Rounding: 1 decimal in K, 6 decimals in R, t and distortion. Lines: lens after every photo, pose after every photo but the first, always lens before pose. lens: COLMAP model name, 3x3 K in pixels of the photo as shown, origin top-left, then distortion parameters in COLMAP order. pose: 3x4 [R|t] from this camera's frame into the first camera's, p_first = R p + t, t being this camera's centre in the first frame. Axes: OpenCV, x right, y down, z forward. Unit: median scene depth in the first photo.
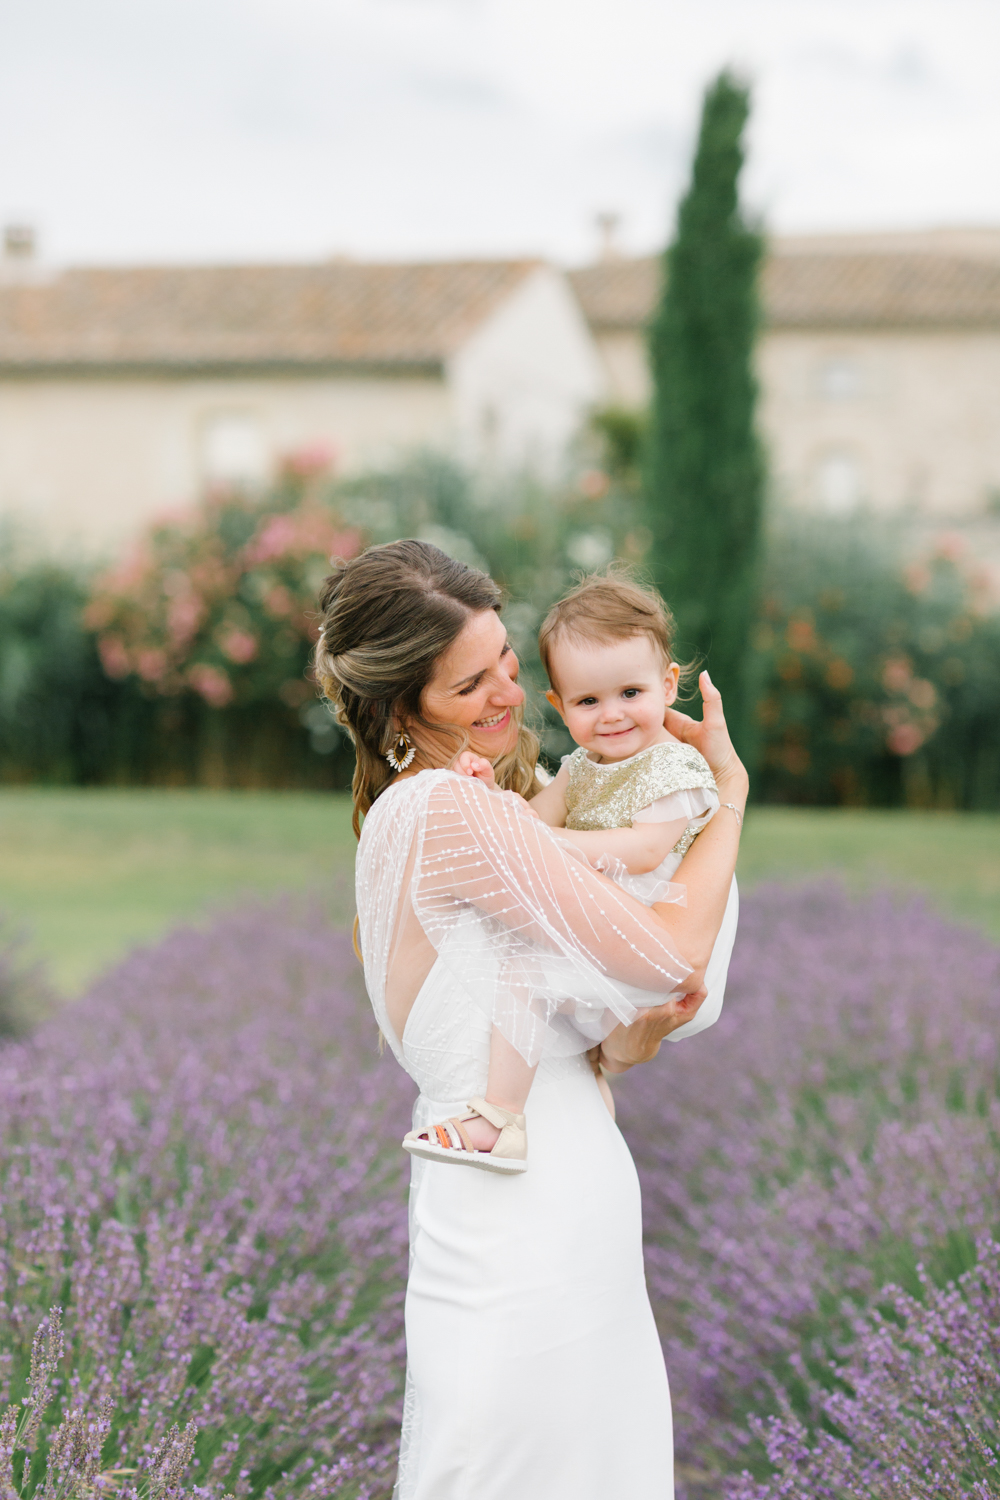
lens RADIAL K [[2279.4, 0, 501.2], [0, 2279.4, 773.3], [0, 0, 1]] dist [-0.174988, -0.002157]
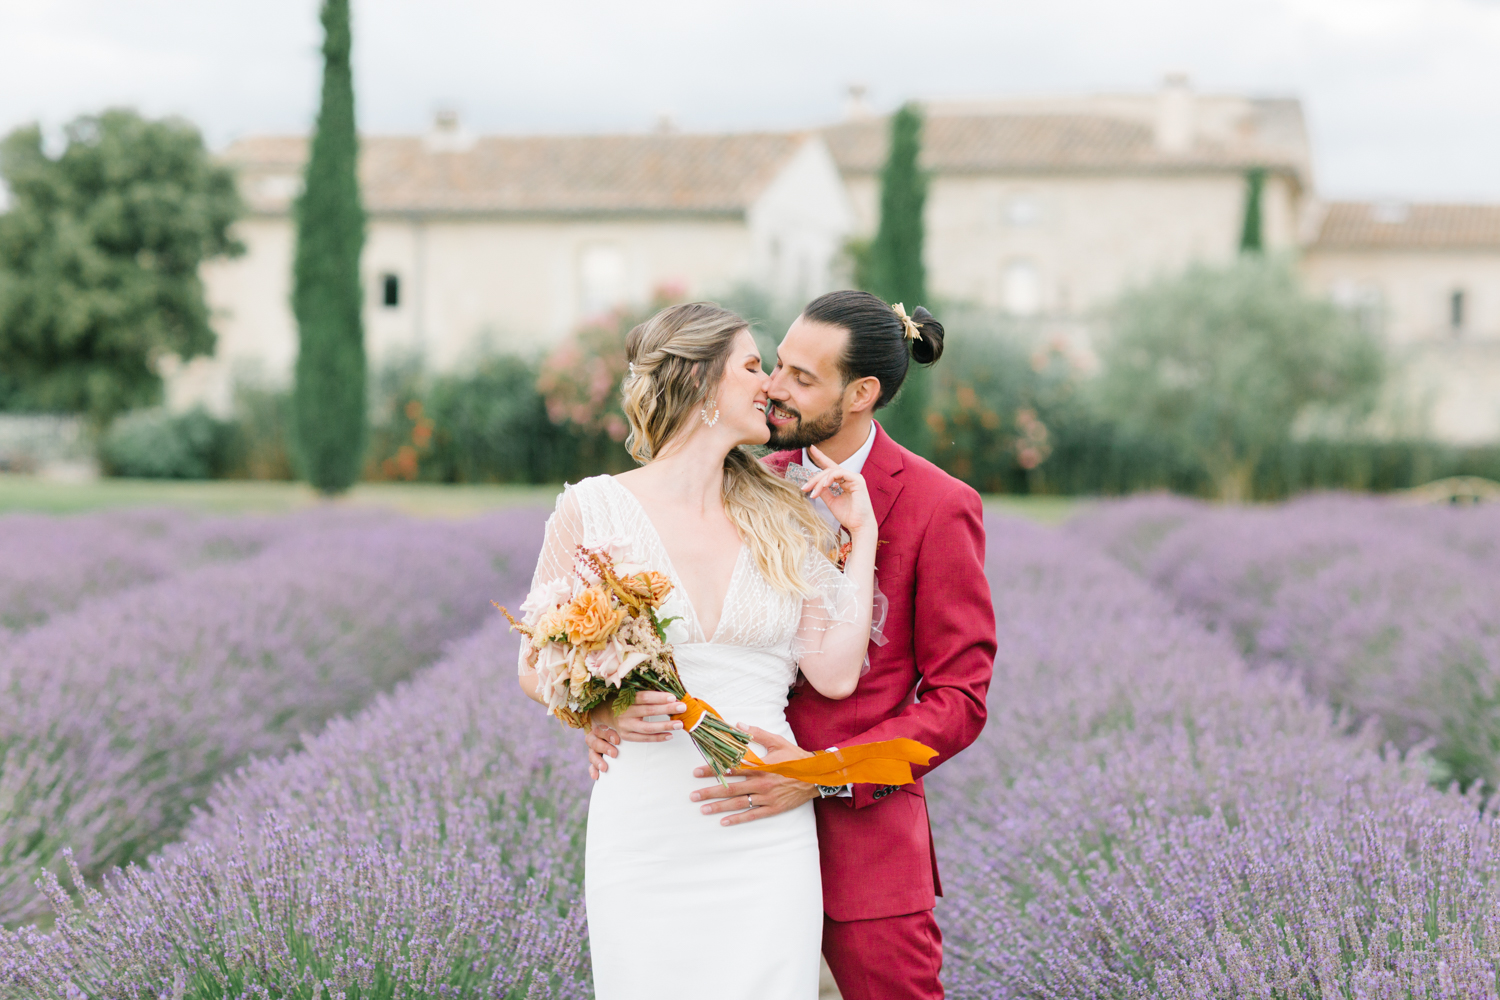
lens RADIAL K [[2123.5, 0, 750.0], [0, 2123.5, 500.0], [0, 0, 1]] dist [-0.145264, -0.054485]
pose [[0.999967, -0.003013, -0.007560, -0.011870], [0.002952, 0.999964, -0.007990, 0.019181], [0.007584, 0.007967, 0.999940, -0.390145]]
